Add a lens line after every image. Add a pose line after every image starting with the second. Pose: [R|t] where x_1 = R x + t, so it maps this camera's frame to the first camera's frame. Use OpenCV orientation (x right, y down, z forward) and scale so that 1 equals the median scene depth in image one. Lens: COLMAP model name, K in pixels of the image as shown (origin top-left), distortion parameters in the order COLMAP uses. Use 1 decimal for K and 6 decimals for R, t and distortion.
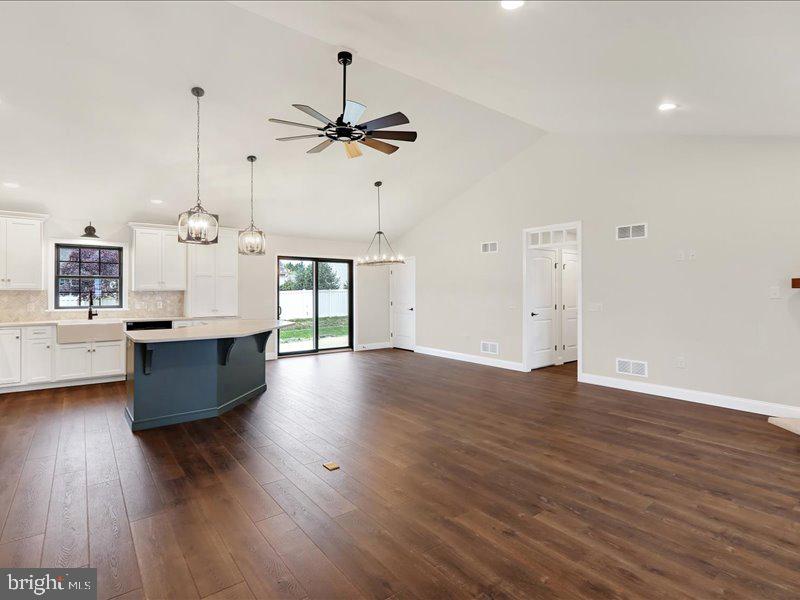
lens RADIAL K [[427.5, 0, 392.5], [0, 427.5, 294.1], [0, 0, 1]] dist [-0.004924, -0.000521]
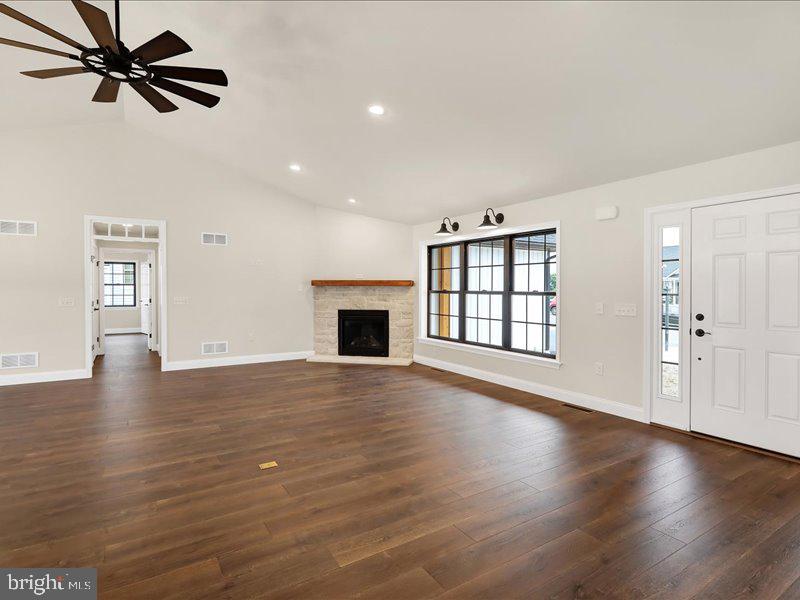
lens RADIAL K [[427.5, 0, 393.0], [0, 427.5, 297.1], [0, 0, 1]] dist [-0.004924, -0.000521]
pose [[0.080380, -0.016963, 0.996620, -0.931966], [0.002805, 0.999855, 0.016792, 0.004509], [-0.996760, 0.001446, 0.080416, 0.551776]]
